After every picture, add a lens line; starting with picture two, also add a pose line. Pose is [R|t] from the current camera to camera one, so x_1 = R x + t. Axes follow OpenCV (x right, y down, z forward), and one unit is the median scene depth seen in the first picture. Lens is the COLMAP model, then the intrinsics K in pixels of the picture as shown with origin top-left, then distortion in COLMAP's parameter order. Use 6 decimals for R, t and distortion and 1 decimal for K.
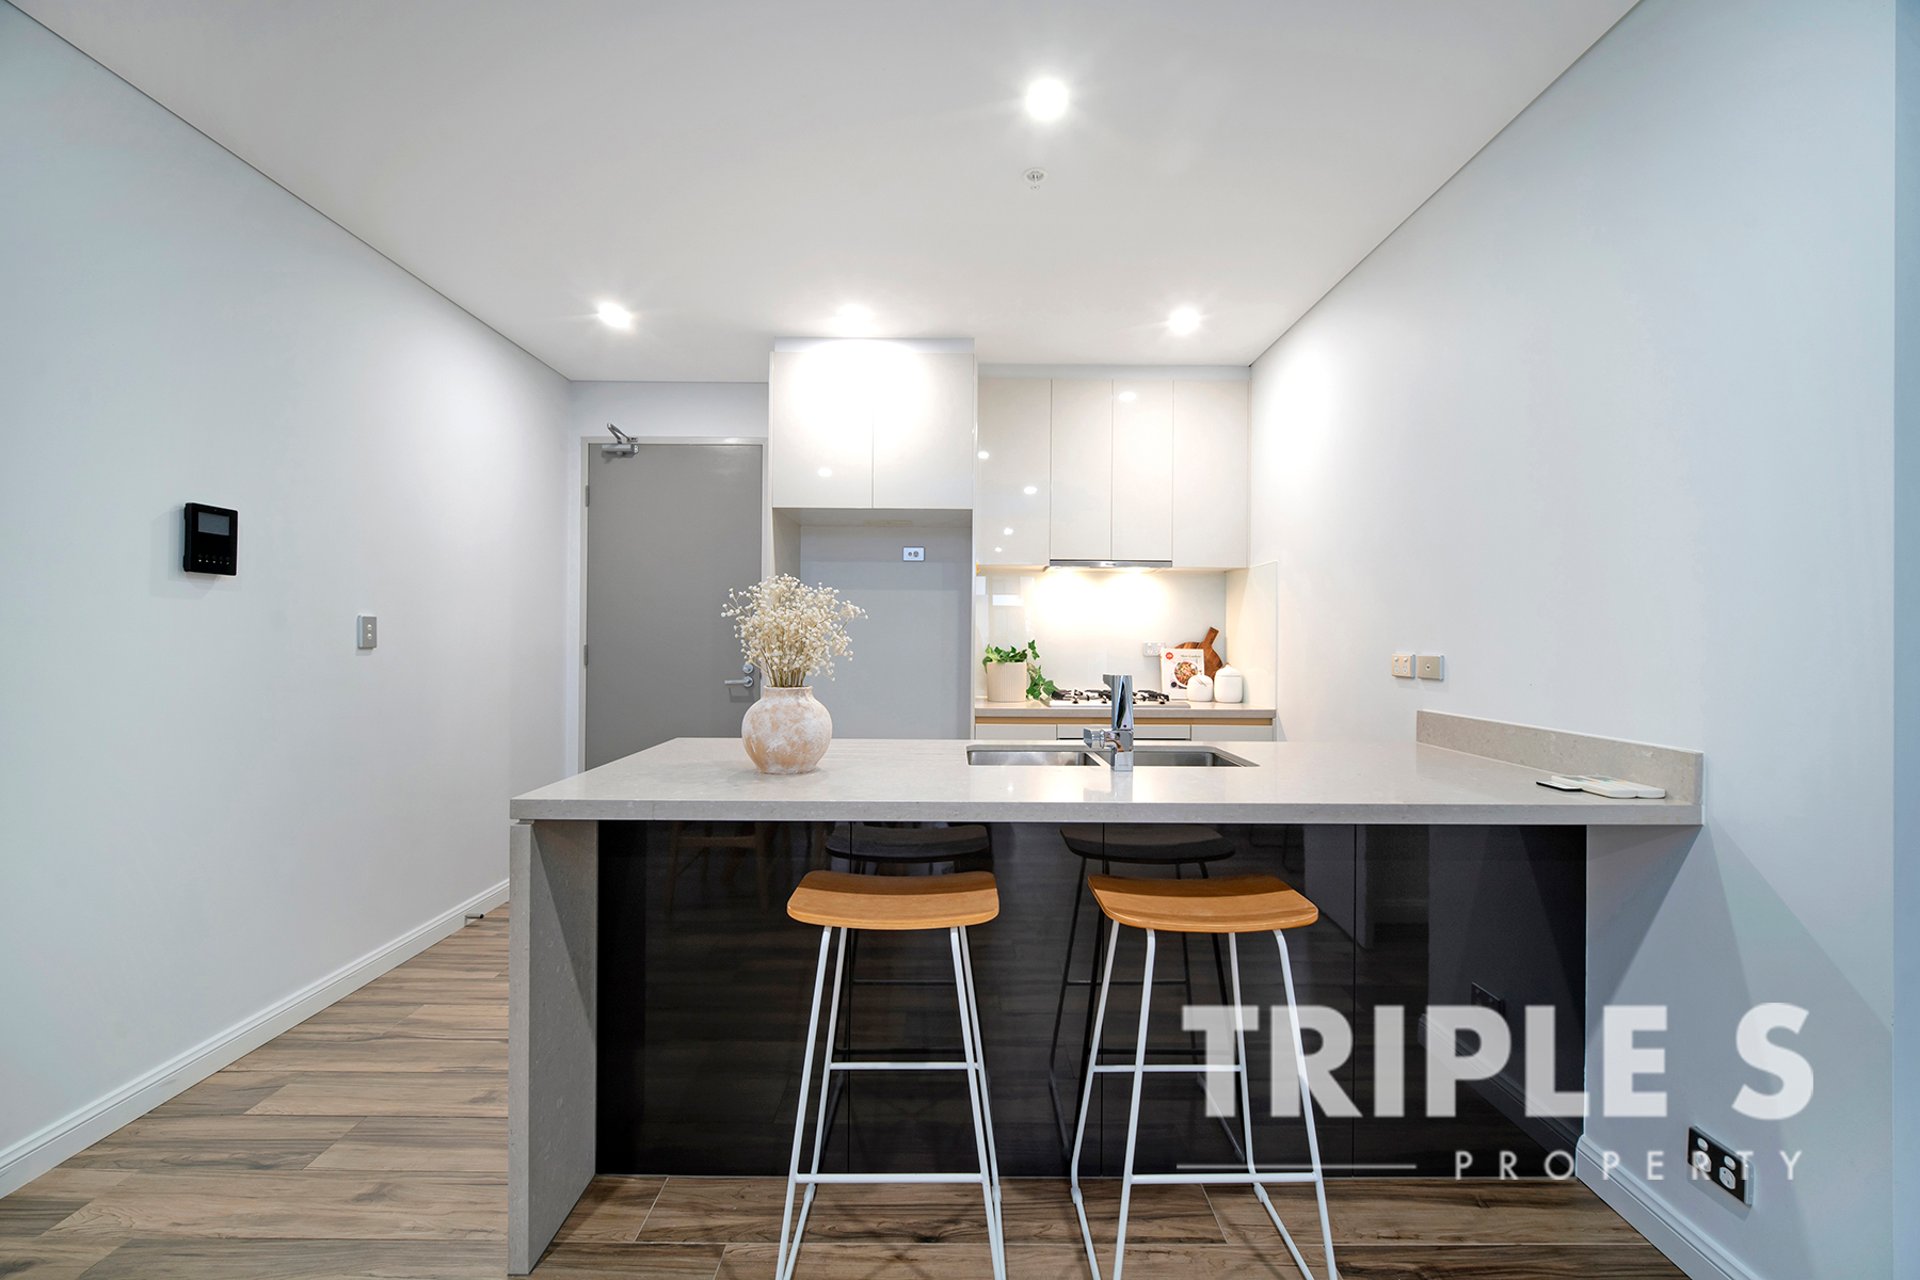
lens RADIAL K [[790.3, 0, 968.9], [0, 790.3, 622.0], [0, 0, 1]] dist [-0.000580, -0.001811]
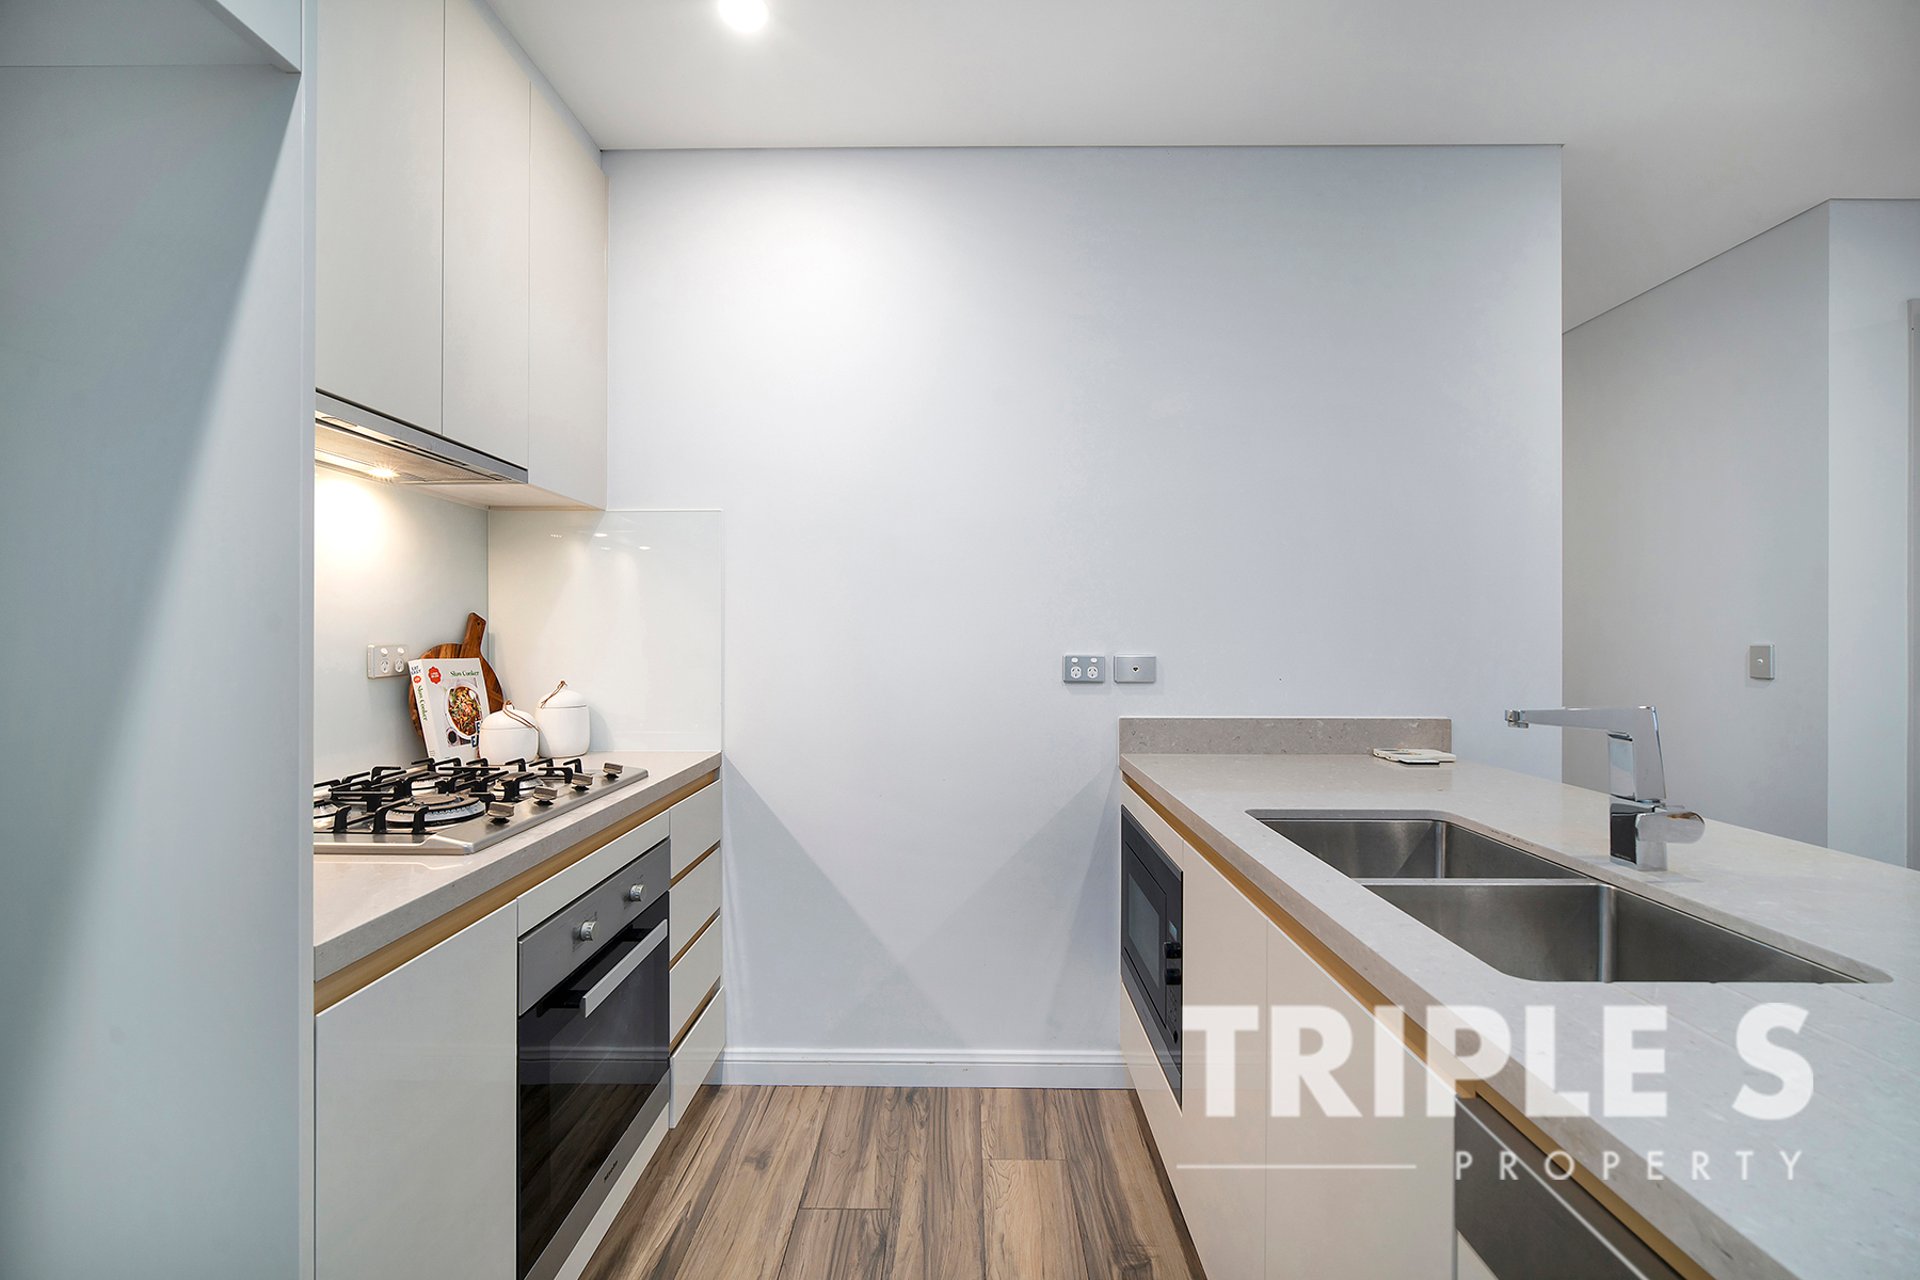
lens RADIAL K [[790.3, 0, 951.9], [0, 790.3, 635.0], [0, 0, 1]] dist [-0.000580, -0.001811]
pose [[0.026093, 0.000076, 0.999660, -0.212008], [-0.021670, 0.999765, 0.000490, 0.014730], [-0.999425, -0.021675, 0.026089, 0.767975]]
